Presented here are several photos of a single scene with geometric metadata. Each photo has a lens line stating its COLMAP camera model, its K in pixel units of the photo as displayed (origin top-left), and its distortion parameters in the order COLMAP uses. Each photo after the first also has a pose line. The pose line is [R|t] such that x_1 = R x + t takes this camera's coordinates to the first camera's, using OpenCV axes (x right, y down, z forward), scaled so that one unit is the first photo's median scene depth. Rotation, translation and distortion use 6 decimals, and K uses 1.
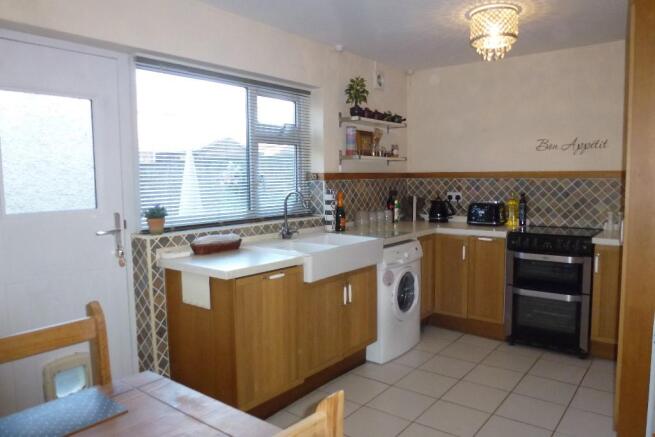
lens RADIAL K [[480.4, 0, 321.9], [0, 480.4, 217.3], [0, 0, 1]] dist [-0.011083, -0.006381]
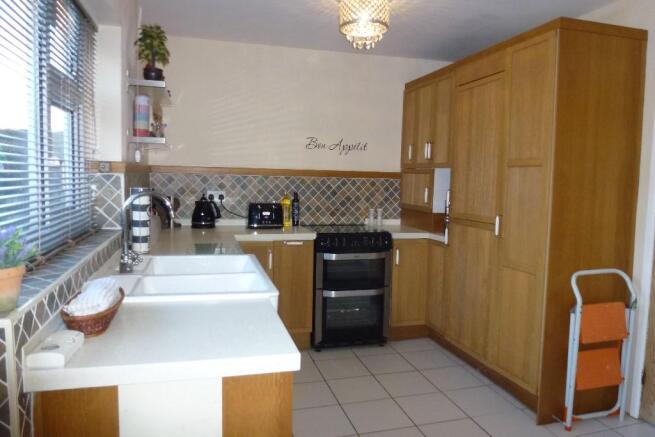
lens RADIAL K [[480.4, 0, 321.9], [0, 480.4, 217.3], [0, 0, 1]] dist [-0.011083, -0.006381]
pose [[0.618218, -0.045321, 0.784699, -0.320164], [0.040652, 0.998844, 0.025662, -0.023271], [-0.784955, 0.016035, 0.619346, 0.383897]]
